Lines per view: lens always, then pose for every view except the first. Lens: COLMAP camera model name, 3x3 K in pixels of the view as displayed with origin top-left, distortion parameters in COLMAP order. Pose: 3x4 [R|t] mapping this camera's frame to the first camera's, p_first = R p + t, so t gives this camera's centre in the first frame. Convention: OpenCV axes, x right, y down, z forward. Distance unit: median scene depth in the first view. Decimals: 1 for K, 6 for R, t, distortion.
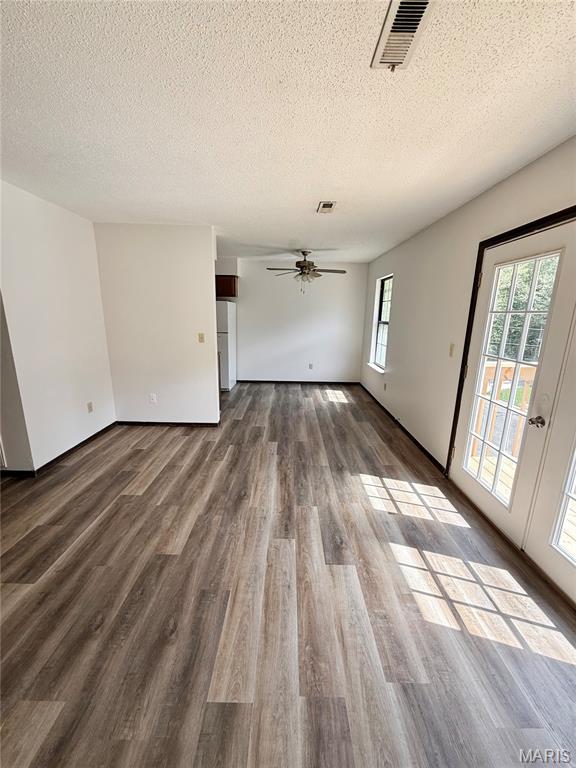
lens RADIAL K [[305.1, 0, 287.3], [0, 305.1, 383.5], [0, 0, 1]] dist [-0.000623, -0.000144]
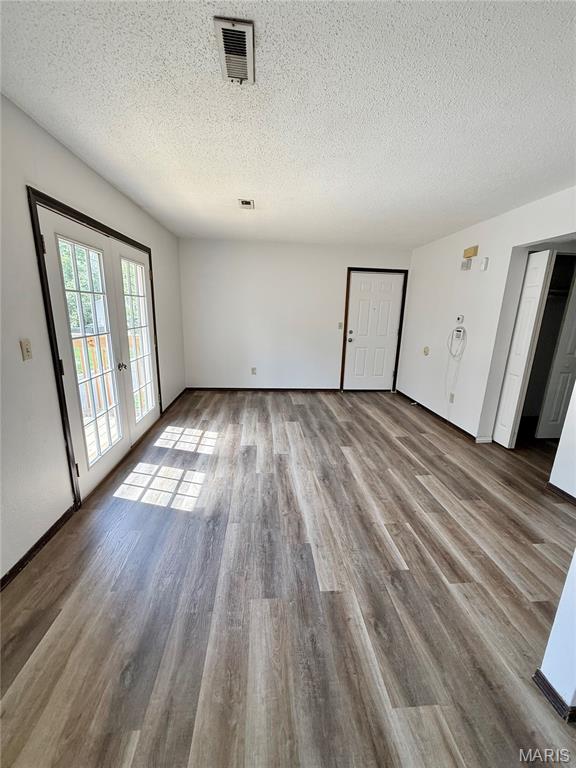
lens RADIAL K [[305.1, 0, 287.3], [0, 305.1, 383.5], [0, 0, 1]] dist [-0.000623, -0.000144]
pose [[-0.995007, -0.025776, -0.096423, 0.097287], [-0.066053, 0.894315, 0.442536, -0.399952], [0.074826, 0.446695, -0.891552, 1.838887]]
